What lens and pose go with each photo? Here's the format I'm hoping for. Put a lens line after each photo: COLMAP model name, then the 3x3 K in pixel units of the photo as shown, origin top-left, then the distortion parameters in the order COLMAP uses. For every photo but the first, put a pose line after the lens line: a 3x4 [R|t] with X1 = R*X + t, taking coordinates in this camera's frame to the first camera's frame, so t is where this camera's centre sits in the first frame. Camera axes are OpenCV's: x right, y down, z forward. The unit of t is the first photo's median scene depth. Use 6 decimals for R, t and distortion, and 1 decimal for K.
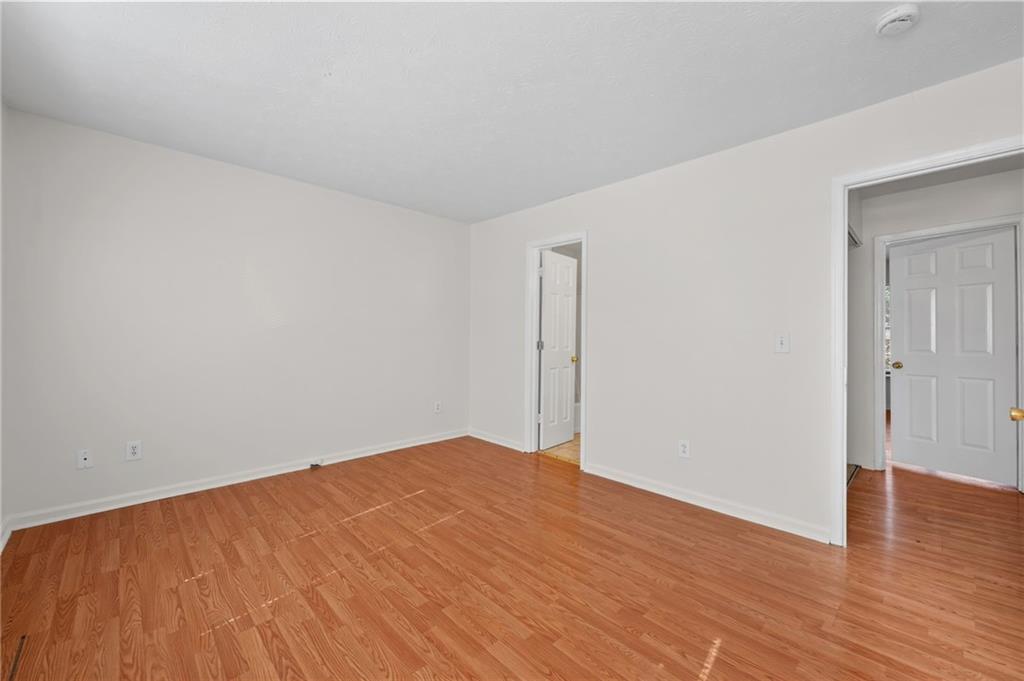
lens RADIAL K [[410.8, 0, 508.6], [0, 410.8, 333.4], [0, 0, 1]] dist [0.002088, 0.000839]
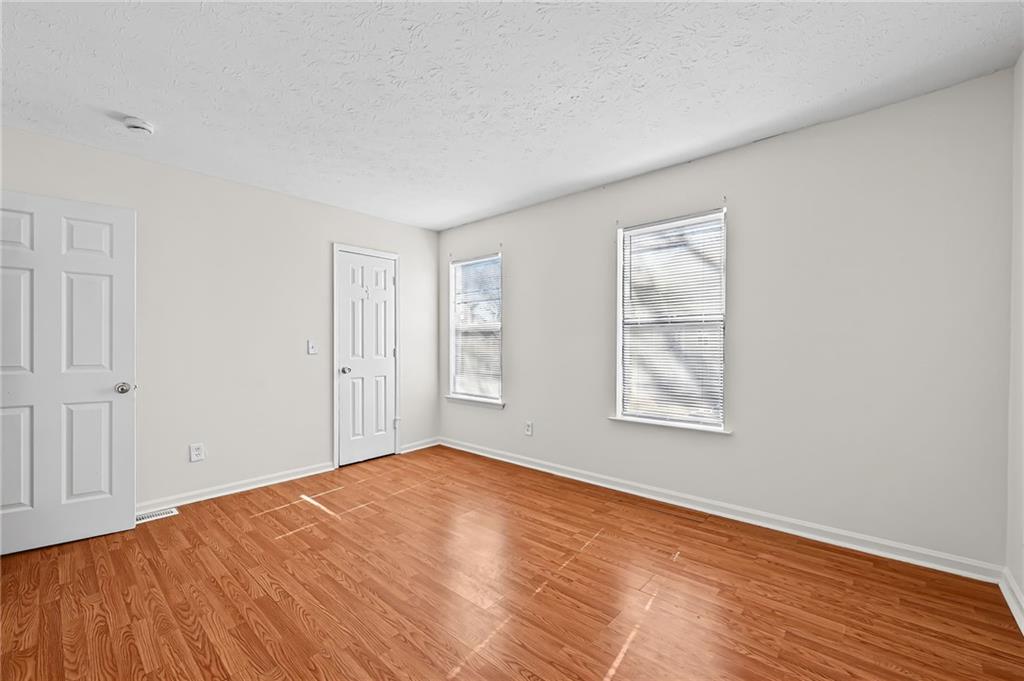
lens RADIAL K [[410.8, 0, 501.1], [0, 410.8, 349.2], [0, 0, 1]] dist [0.002088, 0.000839]
pose [[-0.997804, 0.000263, -0.066236, -0.167782], [-0.000268, 0.999968, 0.007997, 0.006910], [0.066236, 0.007997, -0.997772, 1.837159]]
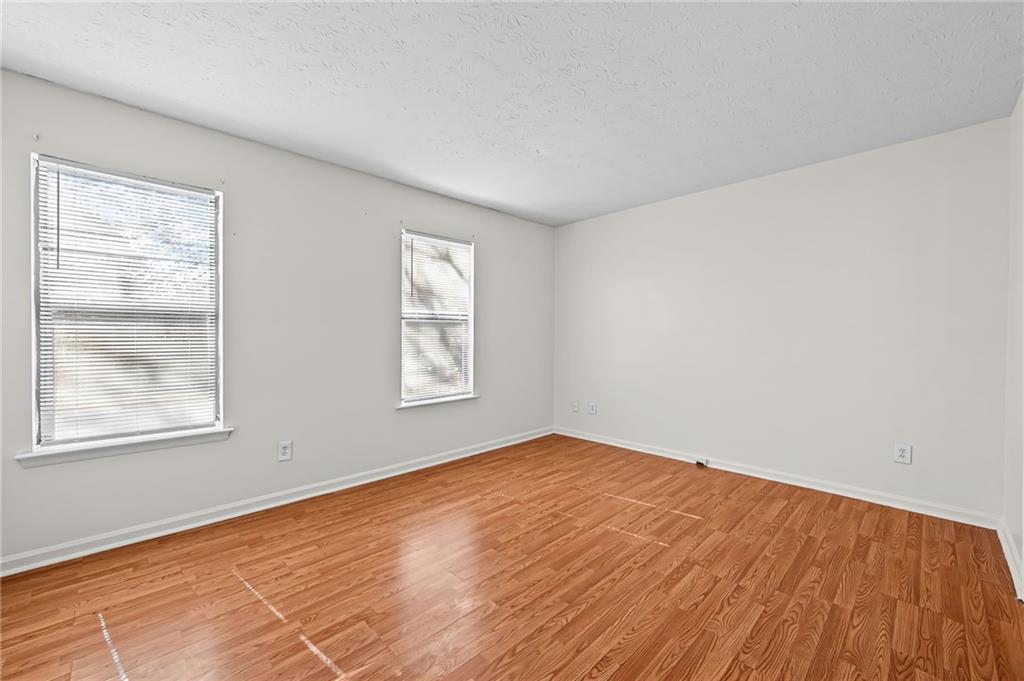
lens RADIAL K [[410.8, 0, 503.9], [0, 410.8, 341.8], [0, 0, 1]] dist [0.002088, 0.000839]
pose [[-0.009965, 0.010436, -0.999896, 0.865921], [0.008799, 0.999908, 0.010349, 0.007738], [0.999912, -0.008695, -0.010056, 0.818449]]
